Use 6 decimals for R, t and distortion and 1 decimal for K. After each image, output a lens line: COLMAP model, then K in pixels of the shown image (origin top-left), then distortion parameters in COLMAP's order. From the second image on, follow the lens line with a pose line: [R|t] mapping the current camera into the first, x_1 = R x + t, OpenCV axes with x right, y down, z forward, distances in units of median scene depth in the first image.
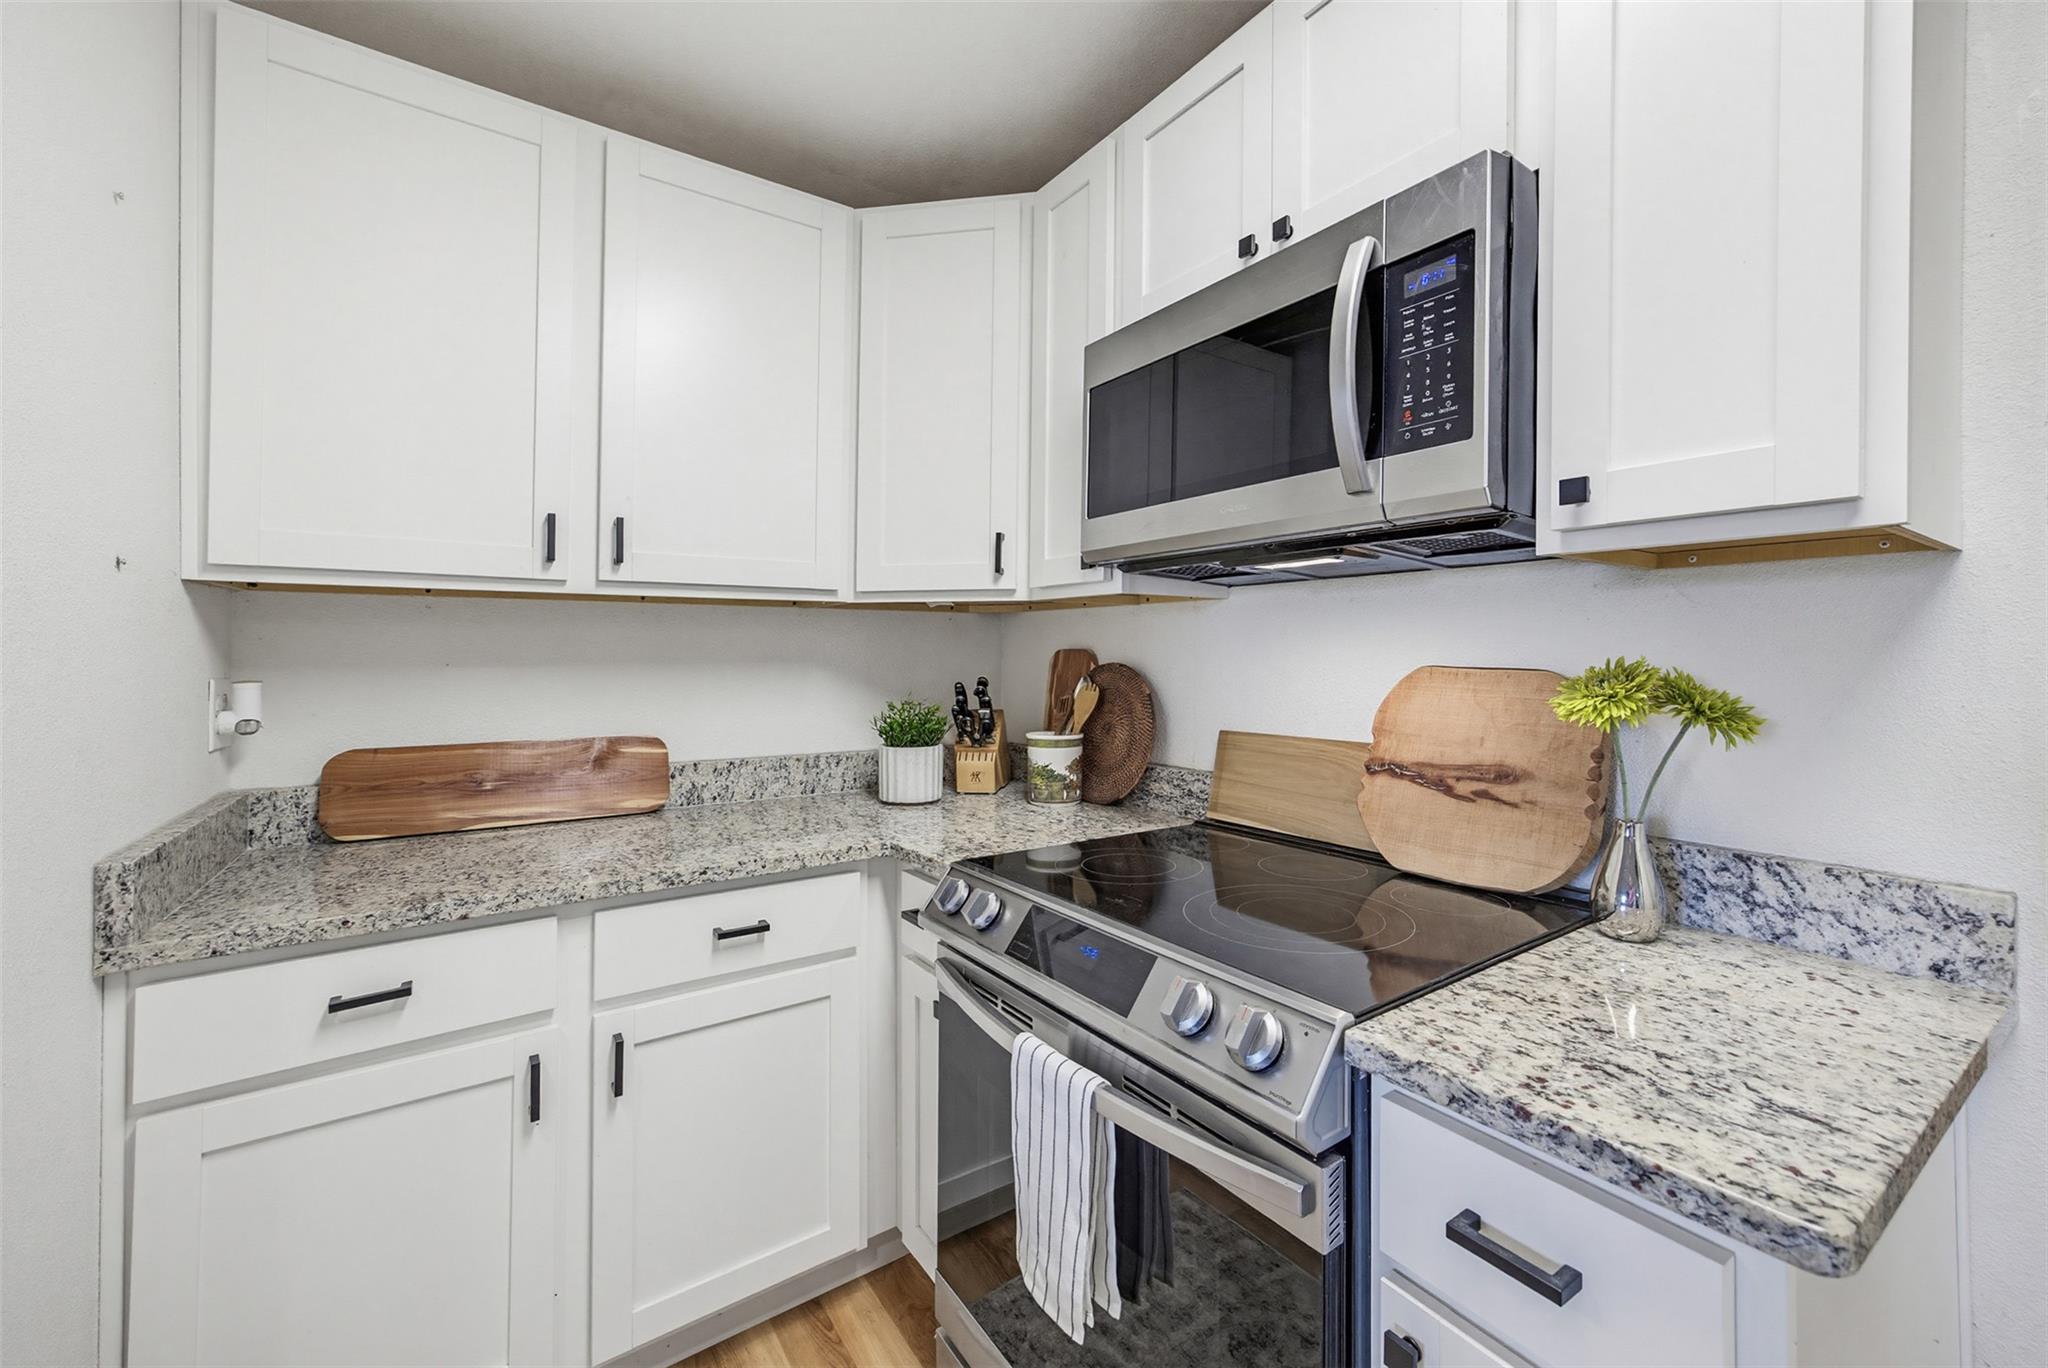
lens RADIAL K [[809.0, 0, 1037.3], [0, 809.0, 649.3], [0, 0, 1]] dist [-0.028055, 0.011587]
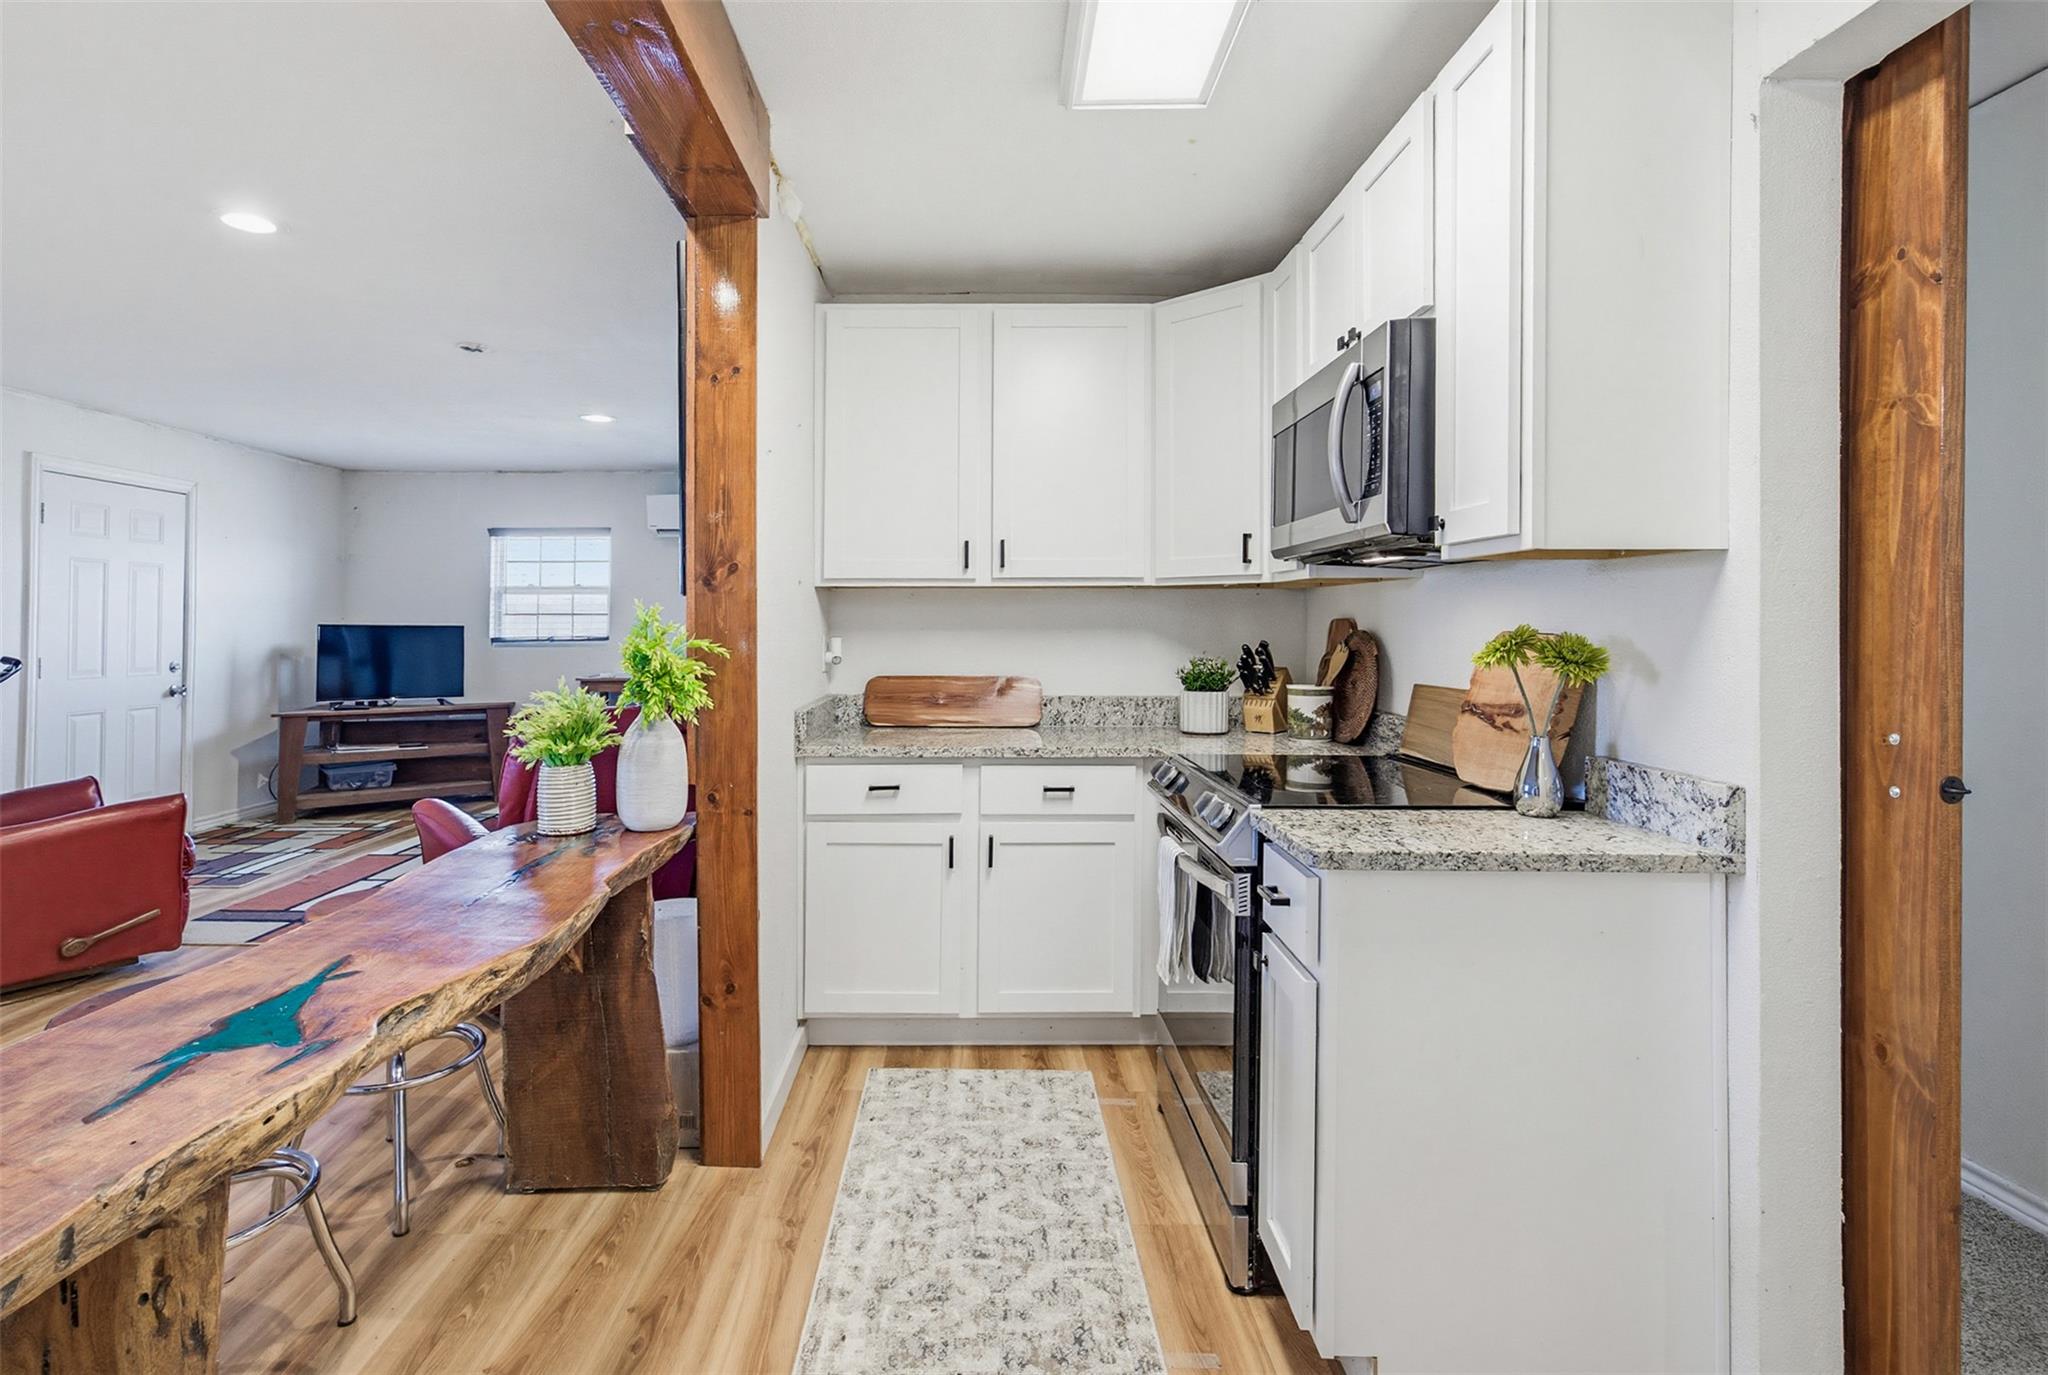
lens RADIAL K [[885.4, 0, 967.3], [0, 885.4, 614.1], [0, 0, 1]] dist [-0.034220, 0.000000]
pose [[0.816381, -0.005791, -0.577485, 0.487101], [0.003964, 0.999982, -0.004424, -0.003845], [0.577501, 0.001323, 0.816389, -0.546440]]
